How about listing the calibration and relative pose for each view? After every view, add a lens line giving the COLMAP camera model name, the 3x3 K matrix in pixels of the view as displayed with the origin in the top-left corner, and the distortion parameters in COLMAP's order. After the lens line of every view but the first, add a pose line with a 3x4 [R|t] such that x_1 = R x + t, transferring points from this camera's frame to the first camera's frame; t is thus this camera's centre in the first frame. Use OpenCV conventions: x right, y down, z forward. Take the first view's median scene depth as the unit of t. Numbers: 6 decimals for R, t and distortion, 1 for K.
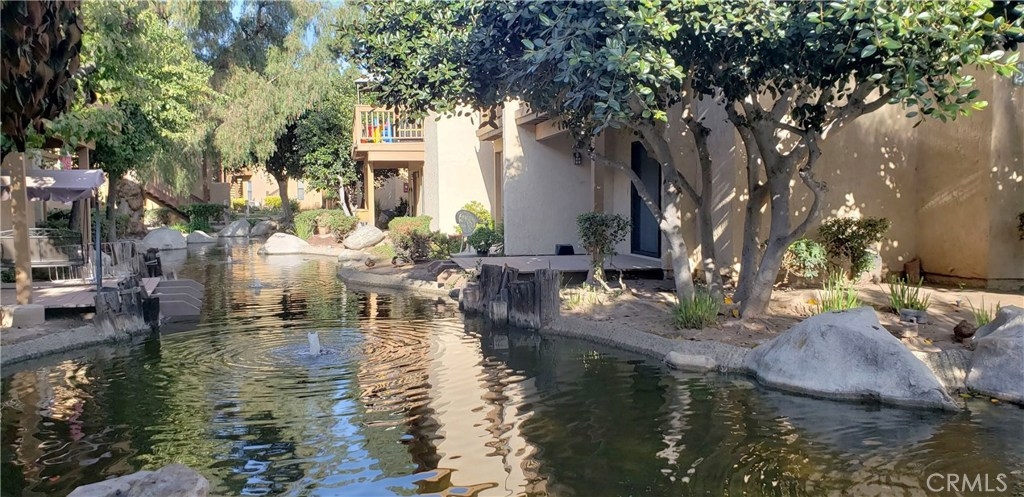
lens RADIAL K [[784.9, 0, 512.0], [0, 784.9, 248.5], [0, 0, 1]] dist [0.086099, -0.138405]
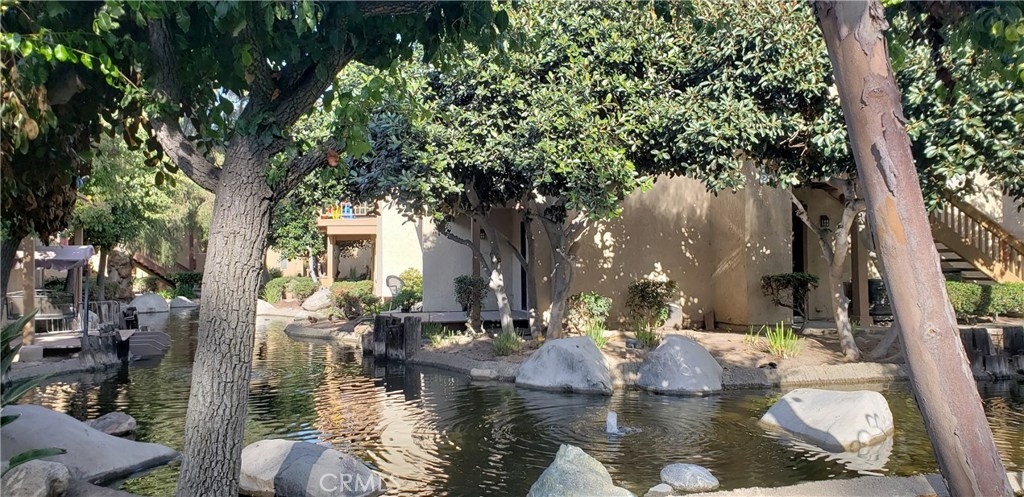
lens RADIAL K [[764.1, 0, 512.0], [0, 764.1, 248.5], [0, 0, 1]] dist [0.076338, -0.086345]
pose [[0.999871, -0.001211, 0.015995, 0.143795], [0.002599, 0.996205, -0.087001, 0.017402], [-0.015829, 0.087031, 0.996080, -0.261843]]
